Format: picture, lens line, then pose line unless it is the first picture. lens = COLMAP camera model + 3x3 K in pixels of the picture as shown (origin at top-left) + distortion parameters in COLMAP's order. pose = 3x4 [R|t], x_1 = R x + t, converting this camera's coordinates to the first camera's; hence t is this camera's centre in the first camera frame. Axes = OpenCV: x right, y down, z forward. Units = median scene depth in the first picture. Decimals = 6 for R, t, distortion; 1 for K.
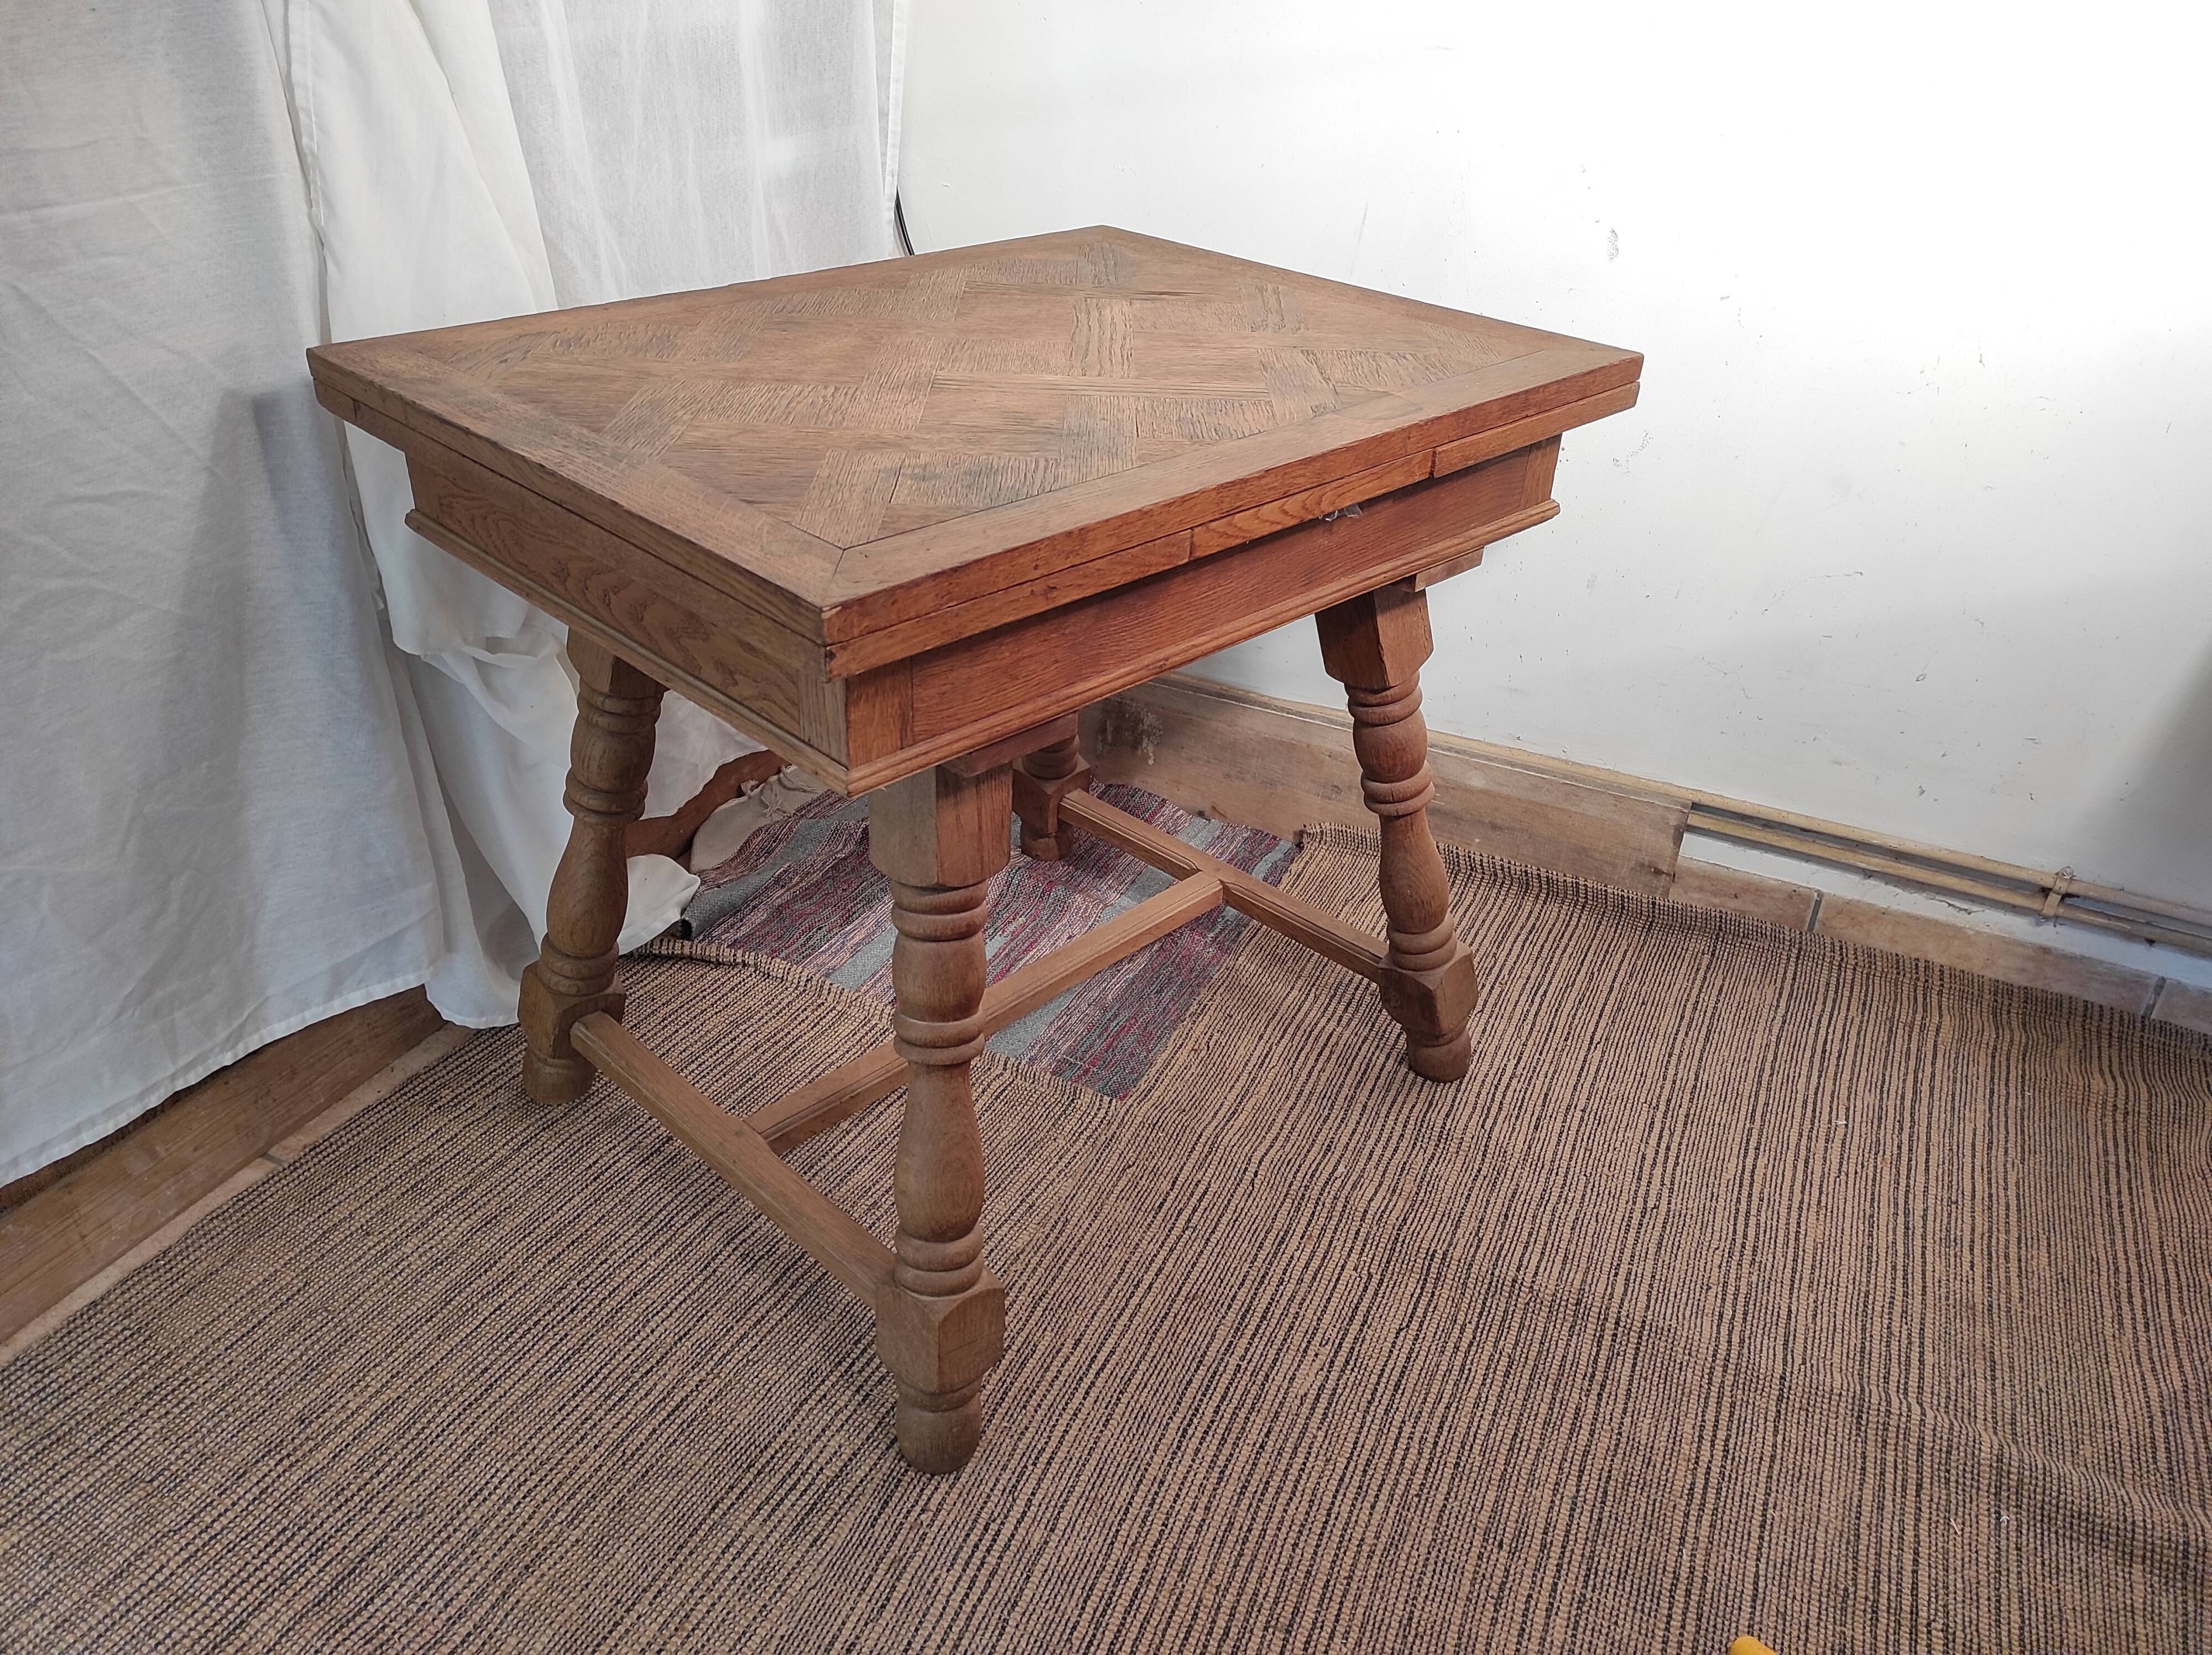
lens RADIAL K [[1590.3, 0, 1103.7], [0, 1590.3, 822.6], [0, 0, 1]] dist [0.075962, -0.086349]
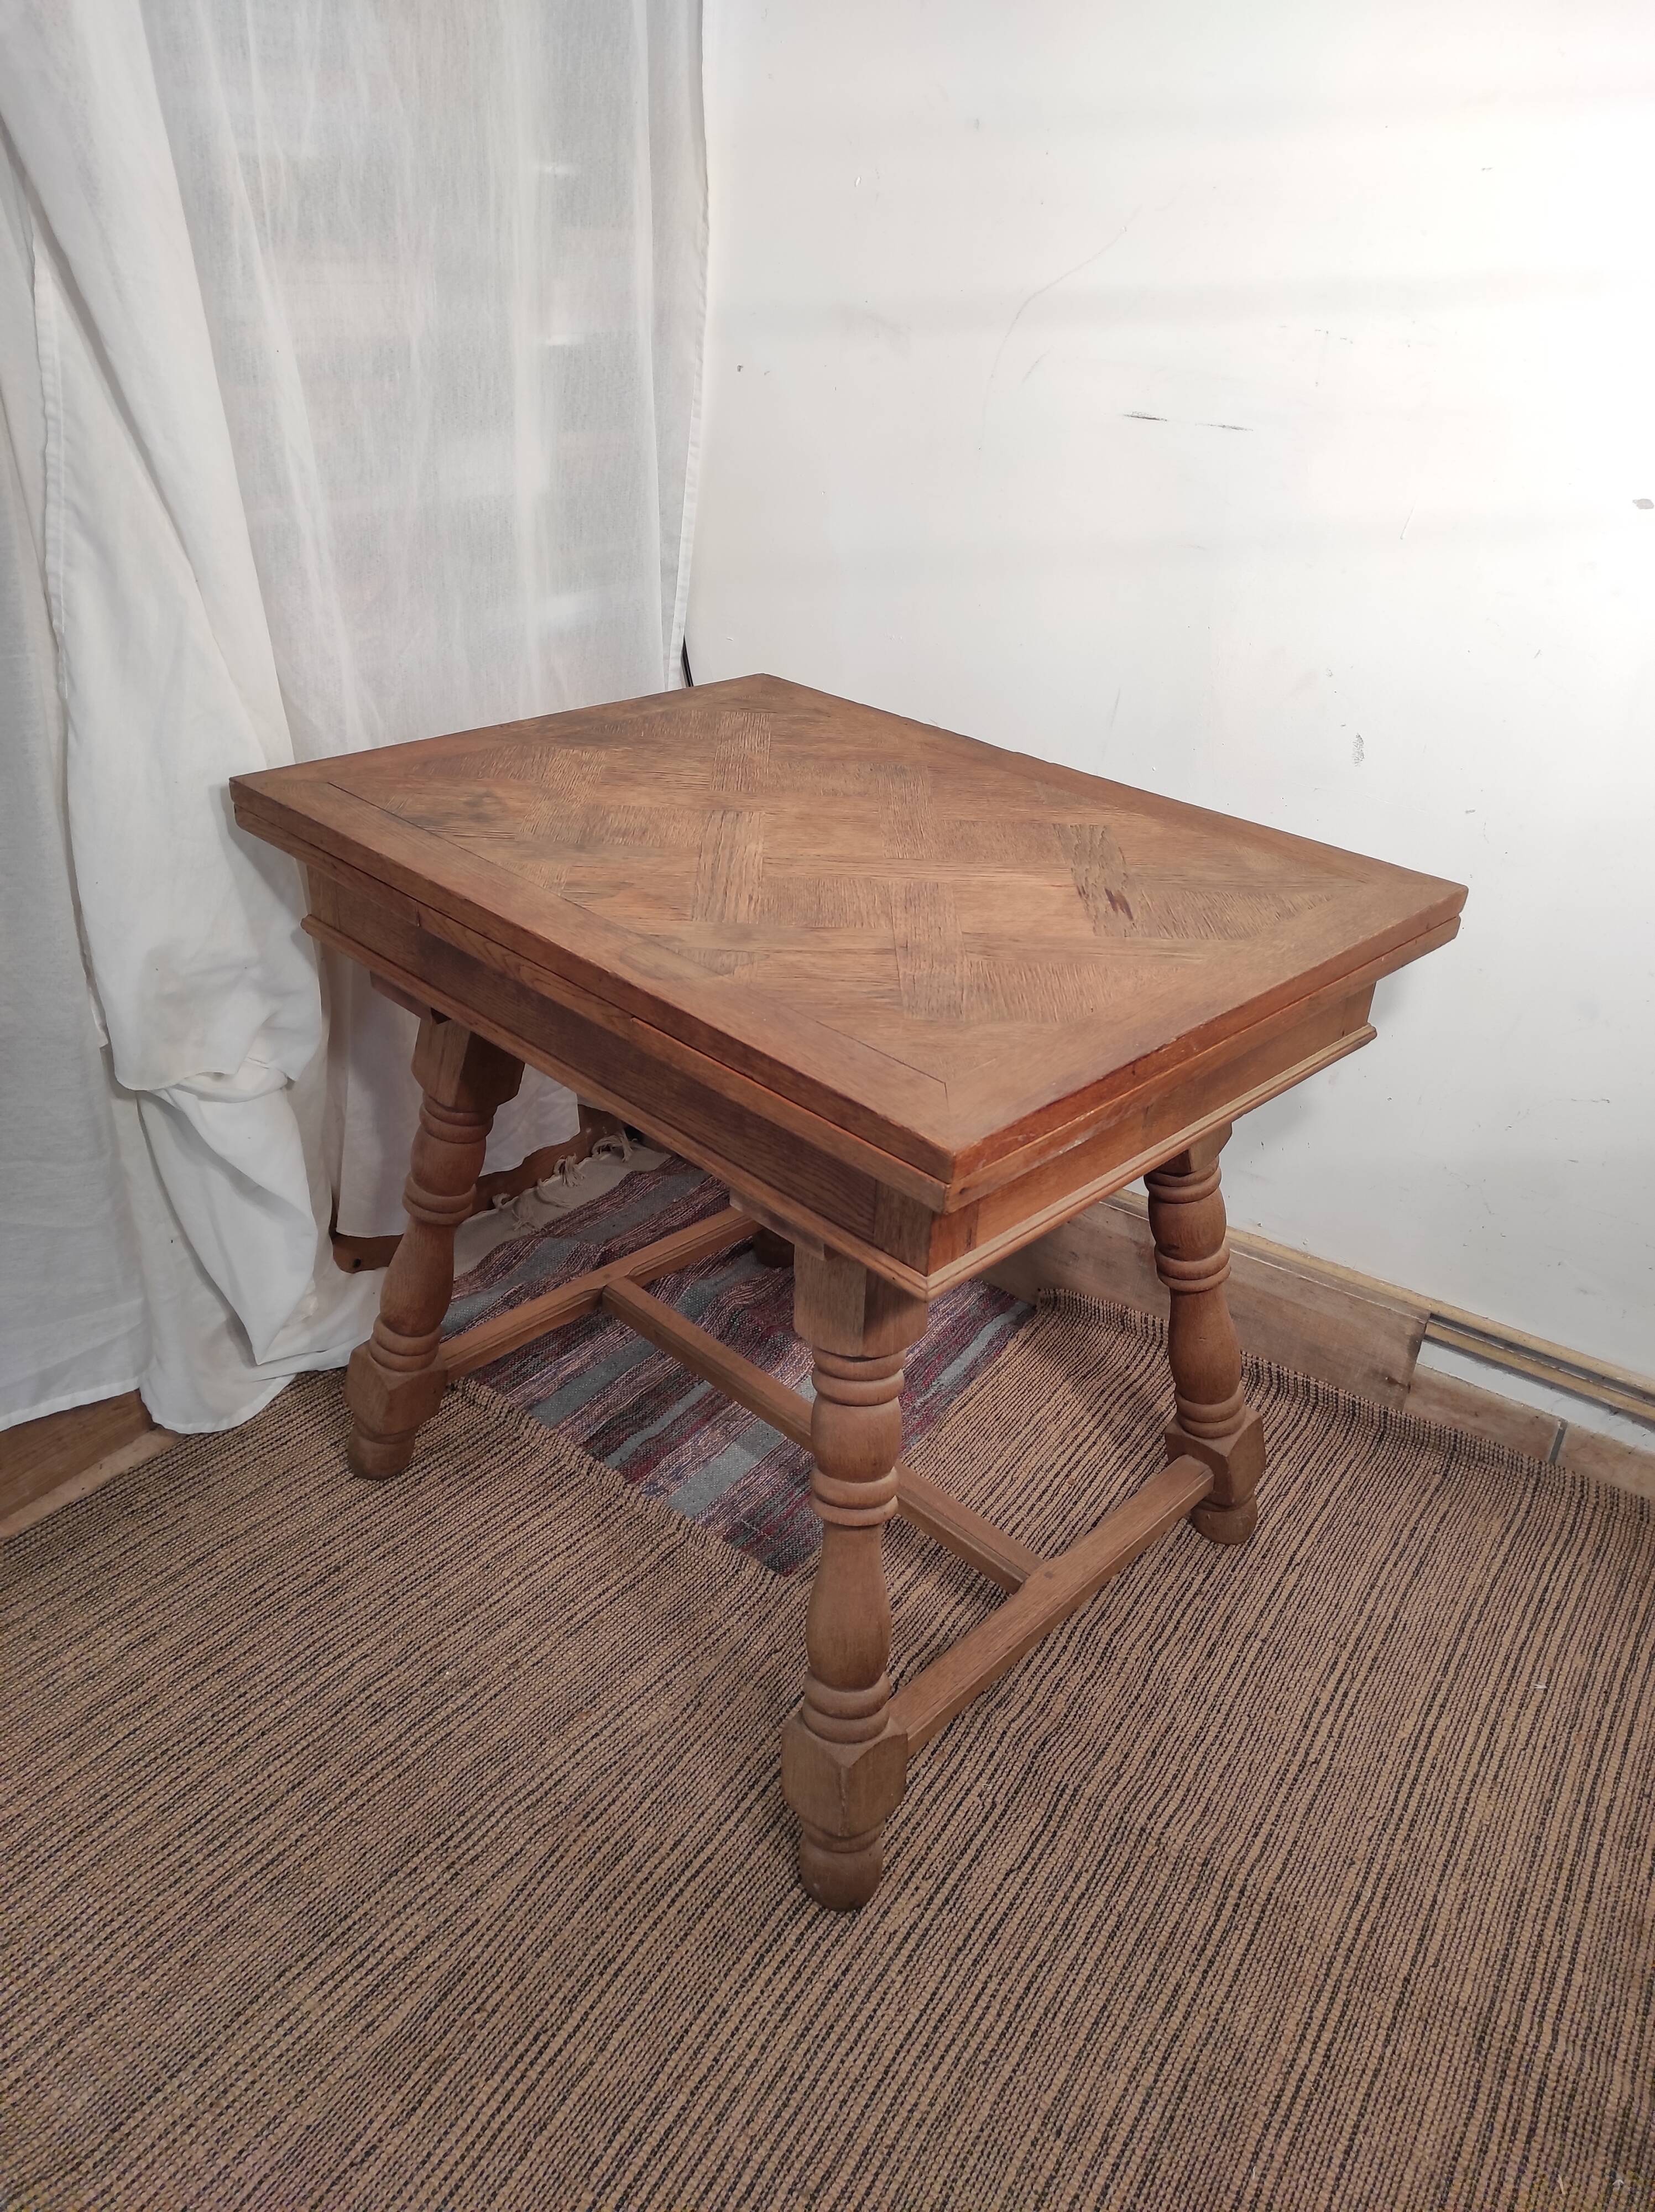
lens RADIAL K [[1594.1, 0, 830.0], [0, 1594.1, 1099.5], [0, 0, 1]] dist [0.048296, -0.044852]
pose [[0.990146, 0.078891, -0.115706, 0.152034], [-0.083697, 0.995794, -0.037269, -0.099698], [0.112279, 0.046586, 0.992584, 0.006668]]
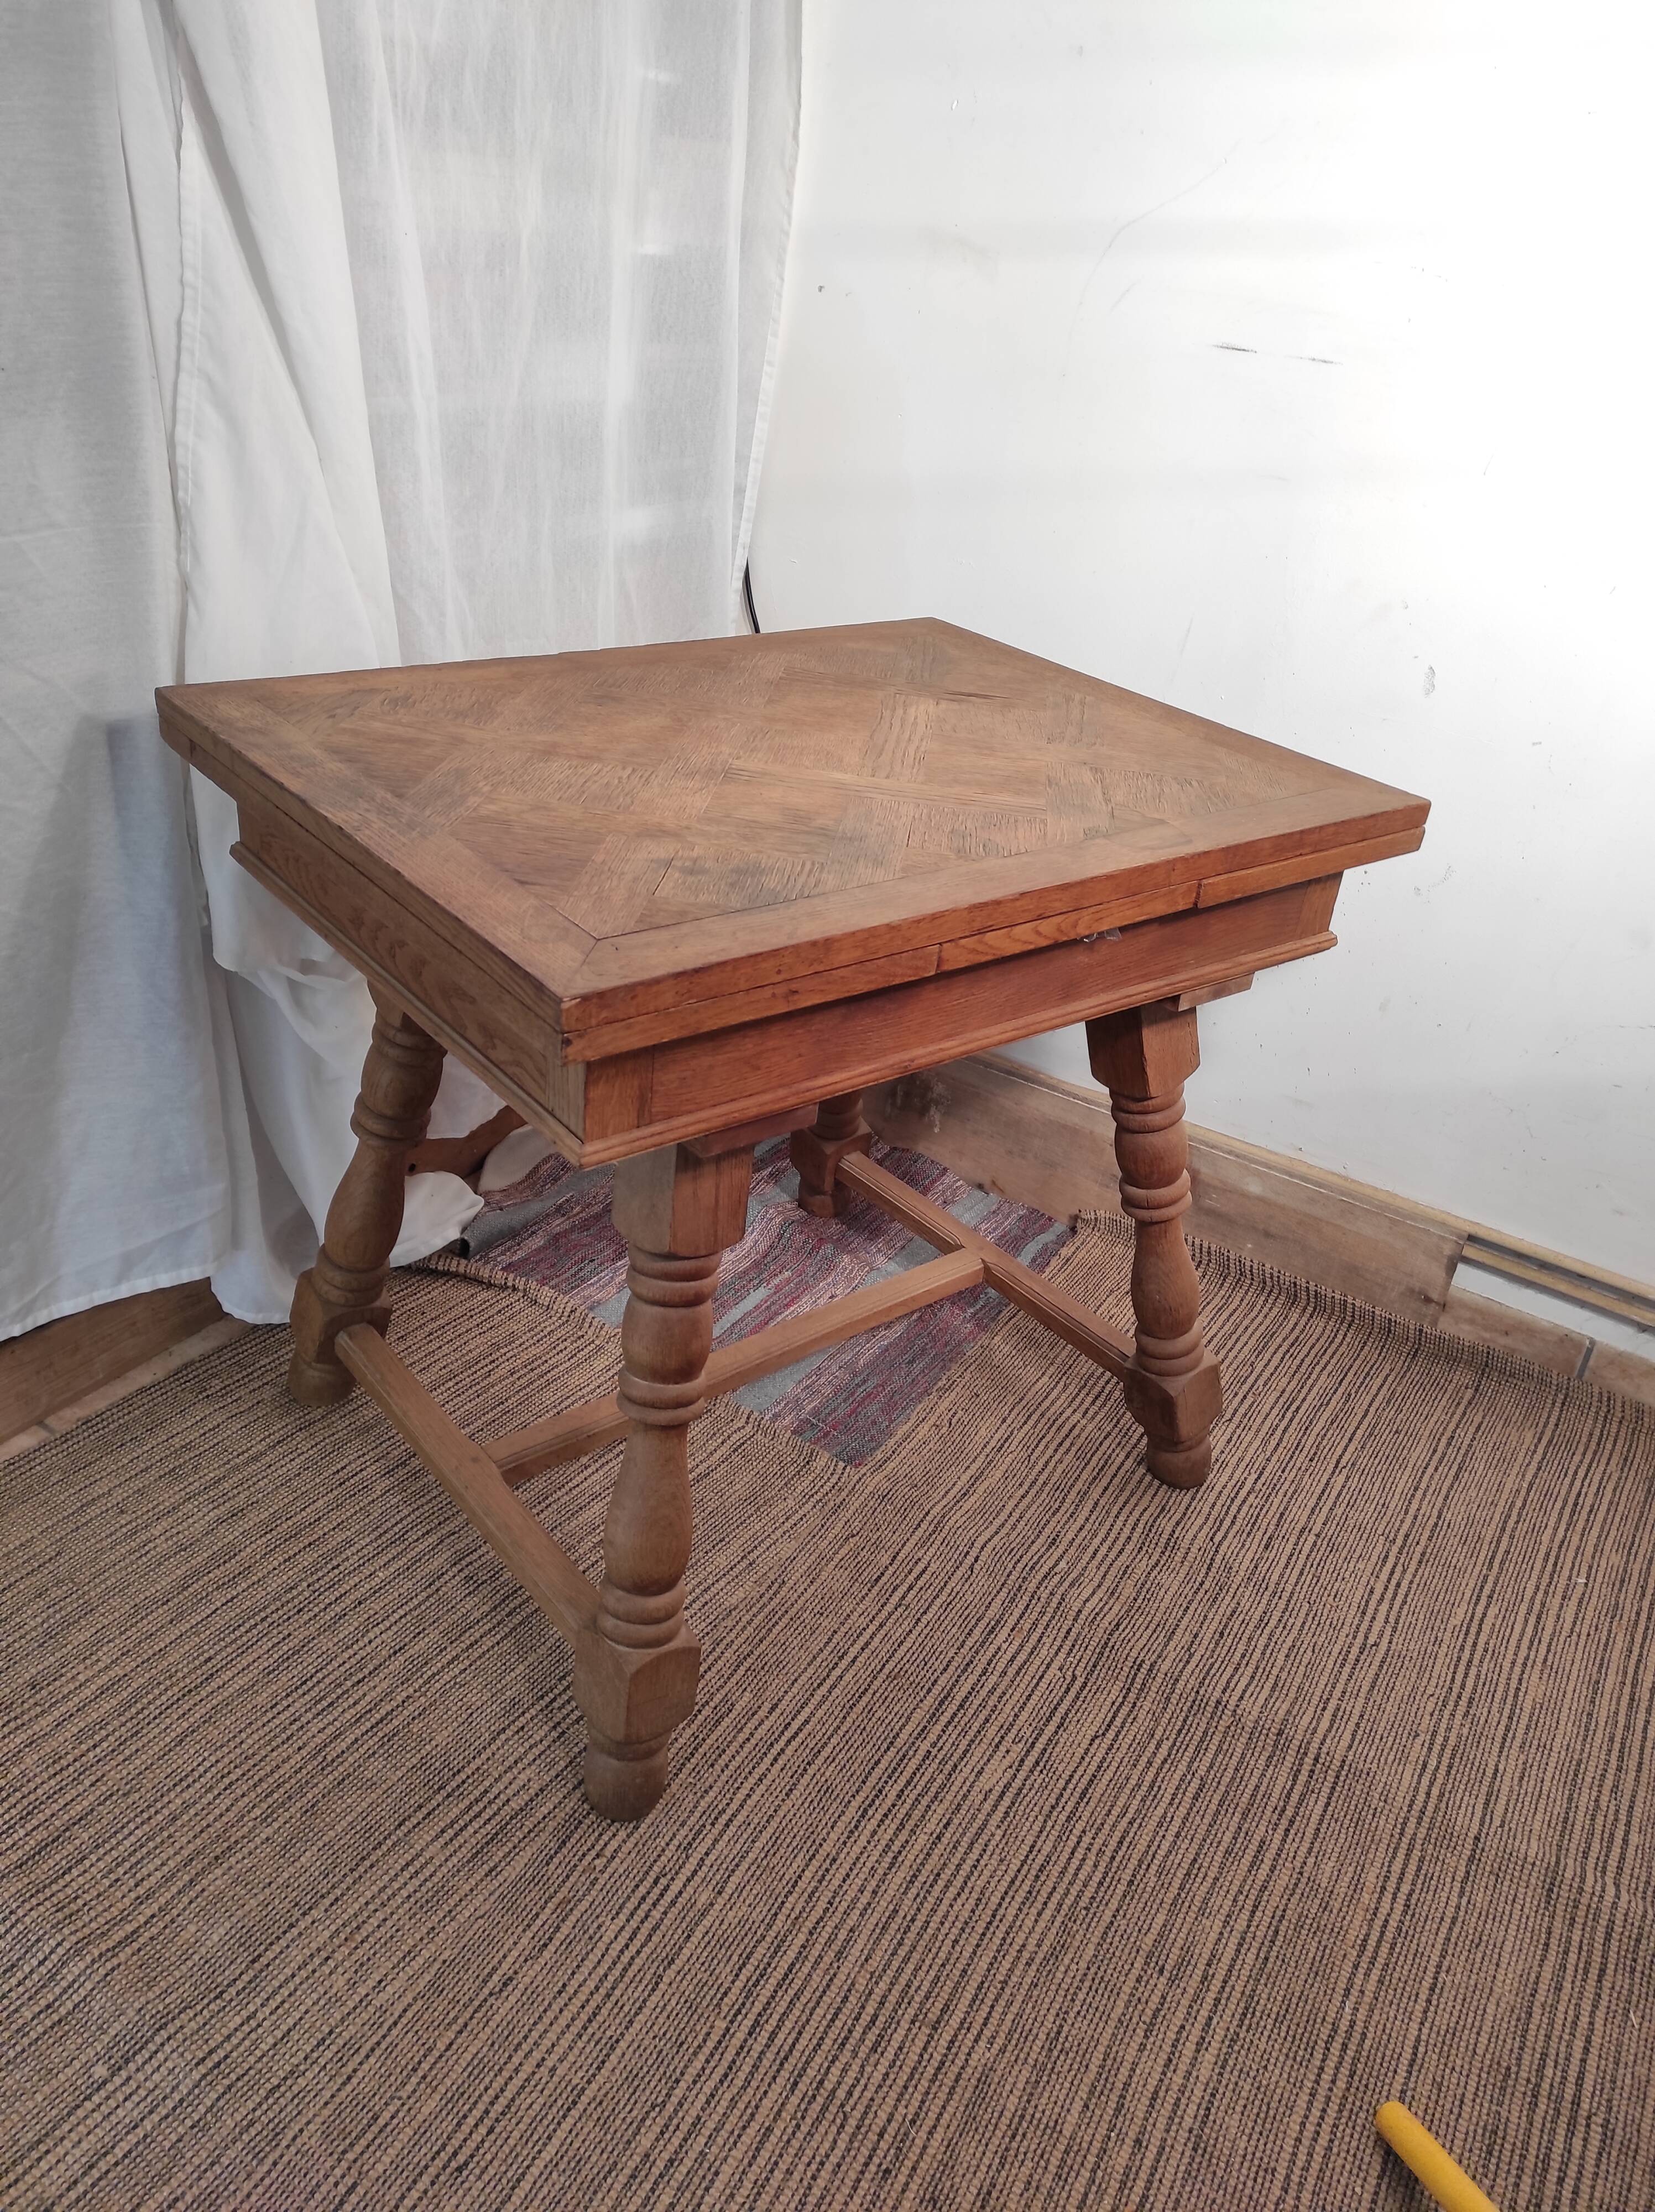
lens RADIAL K [[1590.3, 0, 829.2], [0, 1590.3, 1098.0], [0, 0, 1]] dist [0.075962, -0.086349]
pose [[0.991885, 0.105303, -0.071245, 0.049069], [-0.107612, 0.993759, -0.029377, -0.032956], [0.067707, 0.036805, 0.997026, -0.027712]]
